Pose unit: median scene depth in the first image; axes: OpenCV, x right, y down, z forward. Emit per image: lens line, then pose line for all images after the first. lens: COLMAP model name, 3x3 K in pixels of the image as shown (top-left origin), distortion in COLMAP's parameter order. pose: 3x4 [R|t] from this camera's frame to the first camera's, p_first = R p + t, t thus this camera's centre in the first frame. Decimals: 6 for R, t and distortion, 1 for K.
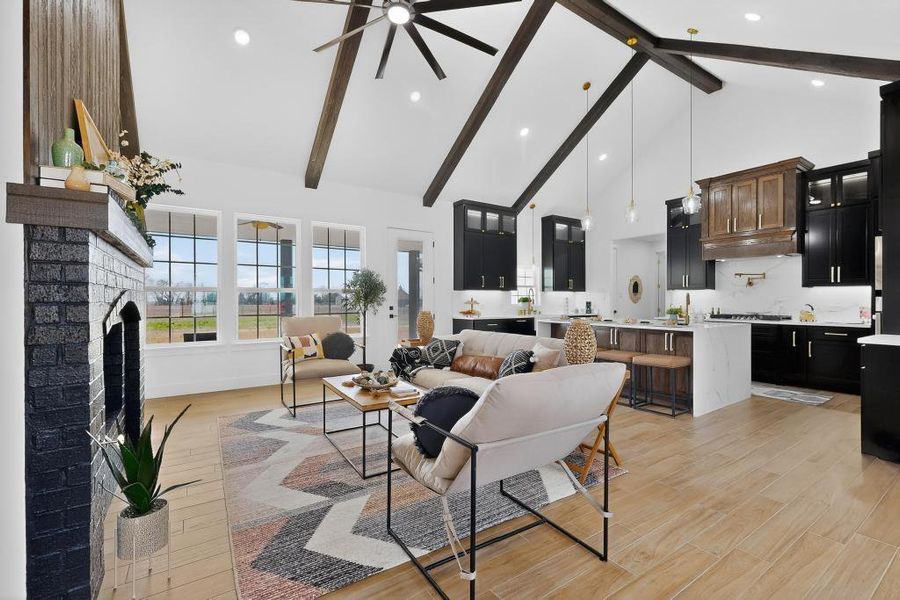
lens RADIAL K [[392.9, 0, 449.5], [0, 392.9, 301.5], [0, 0, 1]] dist [0.003030, -0.000592]
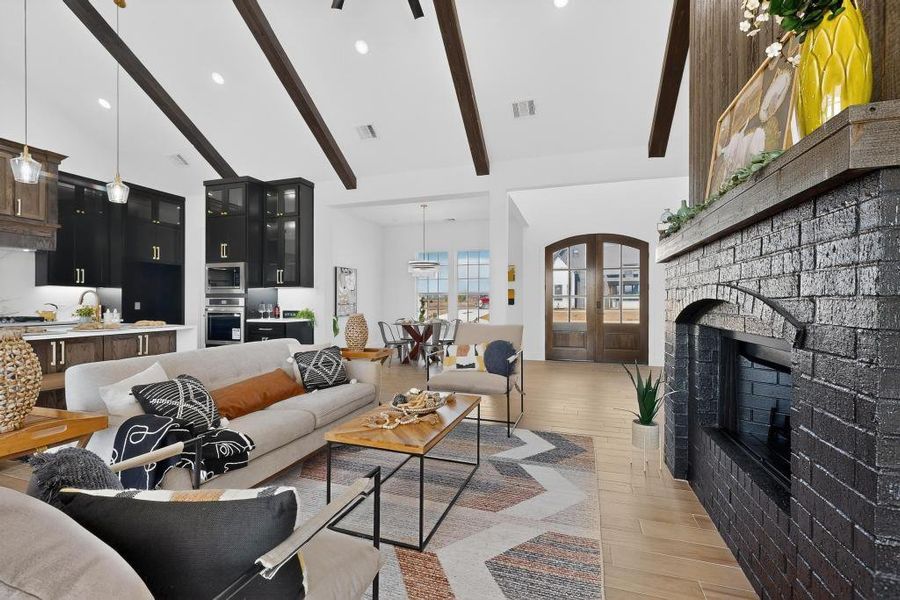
lens RADIAL K [[392.9, 0, 451.6], [0, 392.9, 301.2], [0, 0, 1]] dist [0.003030, -0.000592]
pose [[-0.624615, 0.003376, 0.780925, -0.425844], [0.001086, 0.999993, -0.003454, 0.004361], [-0.780932, -0.001309, -0.624615, 0.729432]]
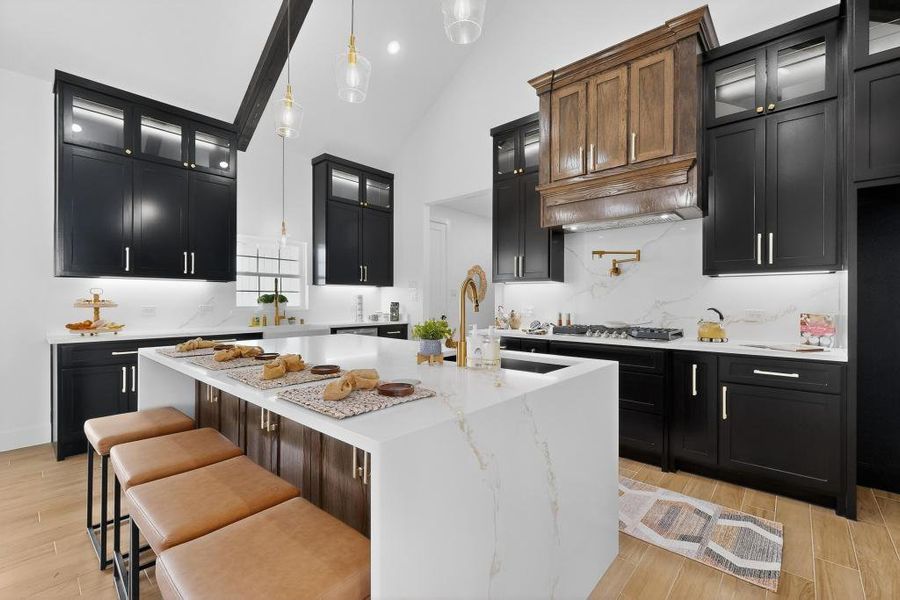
lens RADIAL K [[392.9, 0, 453.0], [0, 392.9, 301.7], [0, 0, 1]] dist [0.003030, -0.000592]
pose [[0.965860, 0.003013, 0.259047, 0.399762], [-0.002564, 0.999995, -0.002070, 0.000364], [-0.259052, 0.001335, 0.965862, 0.526791]]
